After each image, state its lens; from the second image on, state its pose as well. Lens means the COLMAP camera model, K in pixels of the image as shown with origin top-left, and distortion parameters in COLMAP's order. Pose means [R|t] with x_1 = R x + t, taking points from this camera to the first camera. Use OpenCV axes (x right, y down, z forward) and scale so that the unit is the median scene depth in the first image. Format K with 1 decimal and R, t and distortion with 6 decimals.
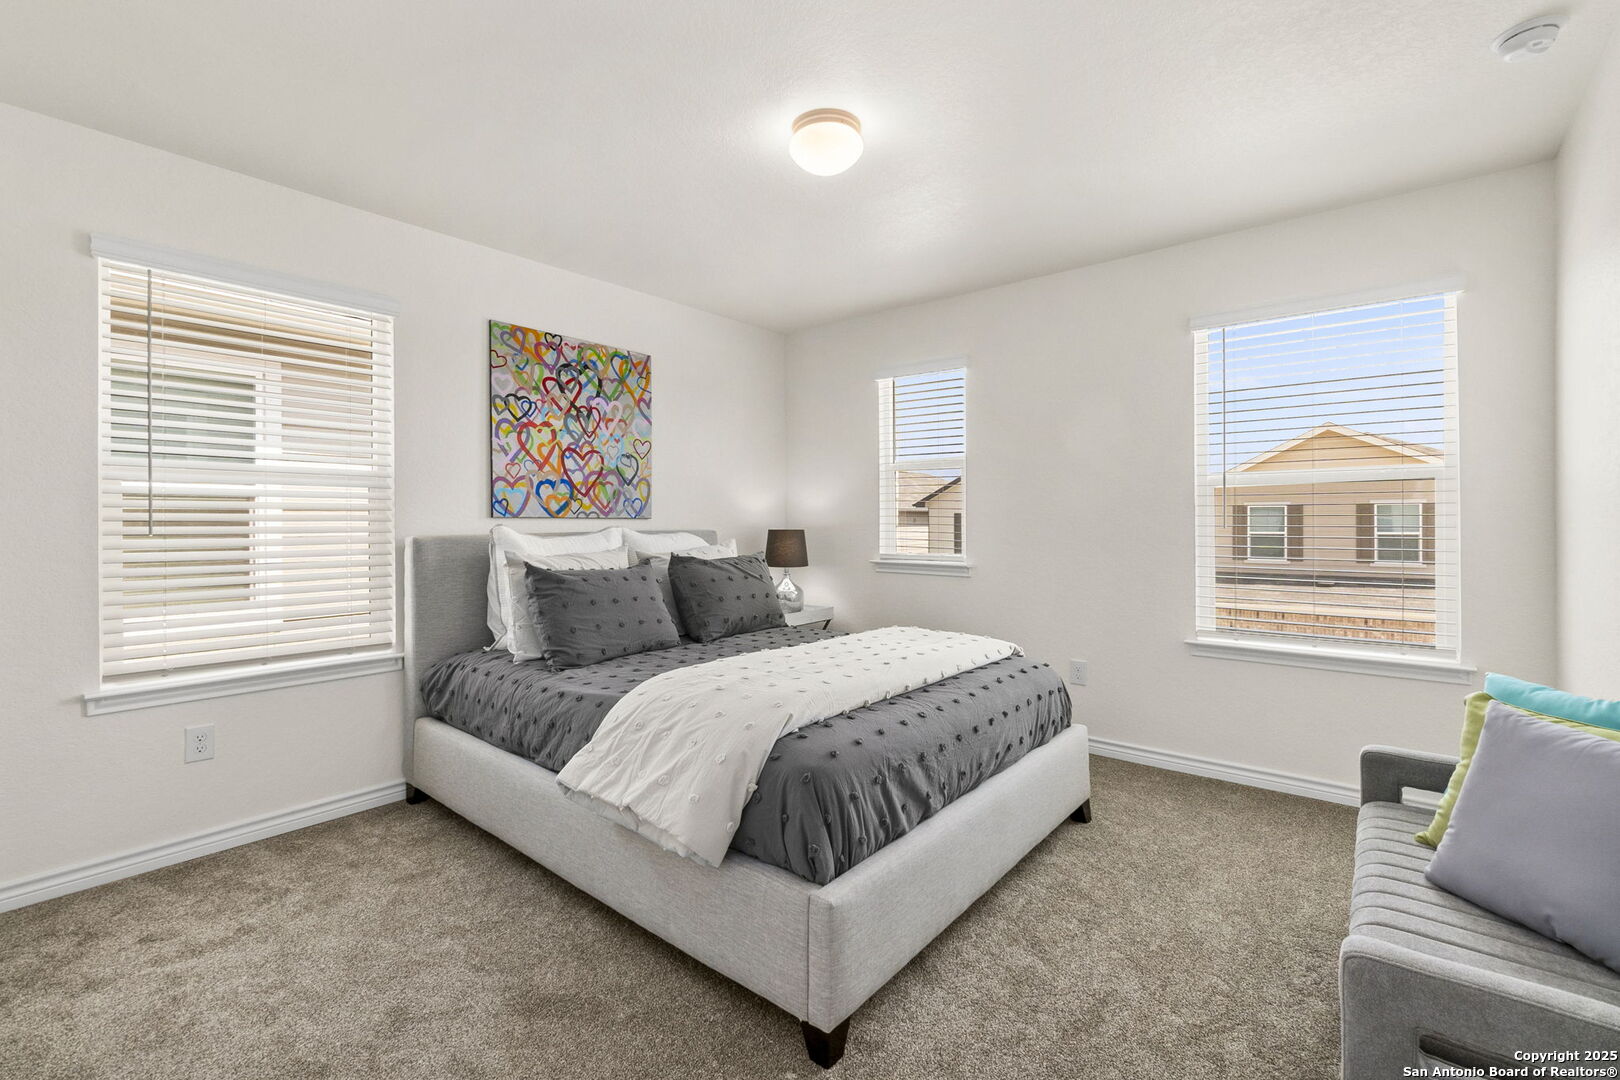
lens RADIAL K [[706.0, 0, 819.6], [0, 706.0, 529.8], [0, 0, 1]] dist [-0.003292, 0.000541]
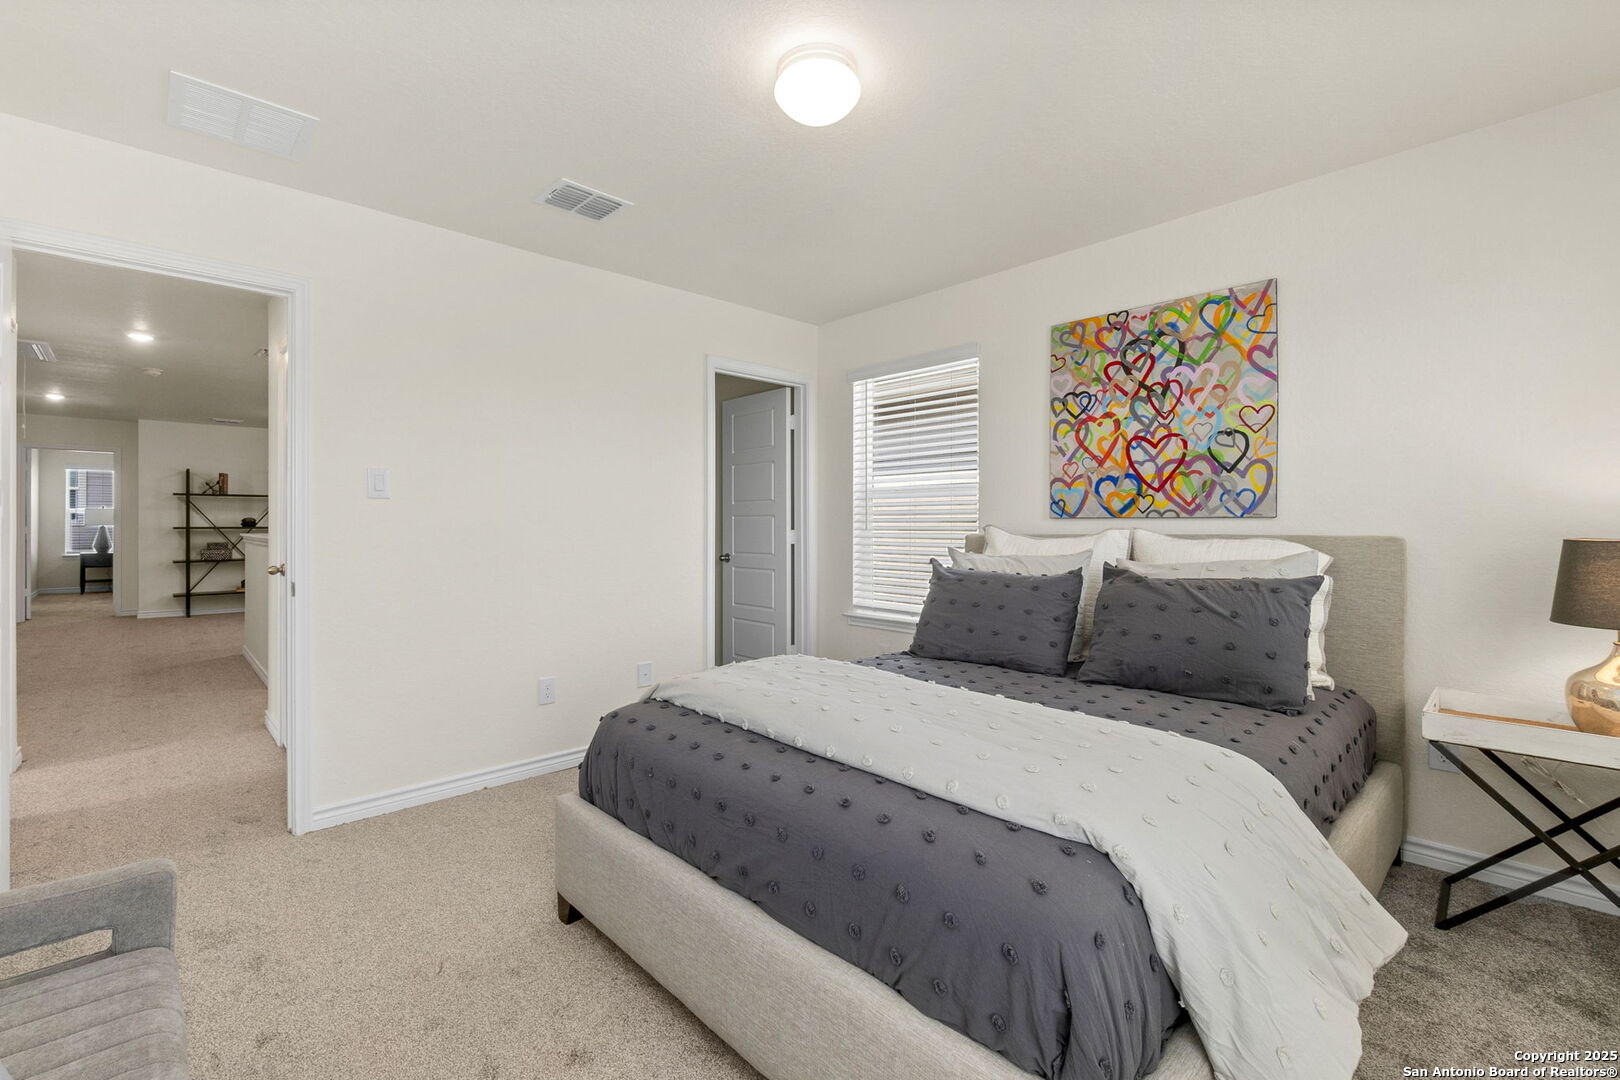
lens RADIAL K [[706.0, 0, 777.5], [0, 706.0, 525.8], [0, 0, 1]] dist [-0.003292, 0.000541]
pose [[-0.159009, 0.008571, -0.987240, 0.562284], [-0.007069, 0.999927, 0.009819, -0.012351], [0.987252, 0.008540, -0.158937, 0.701735]]
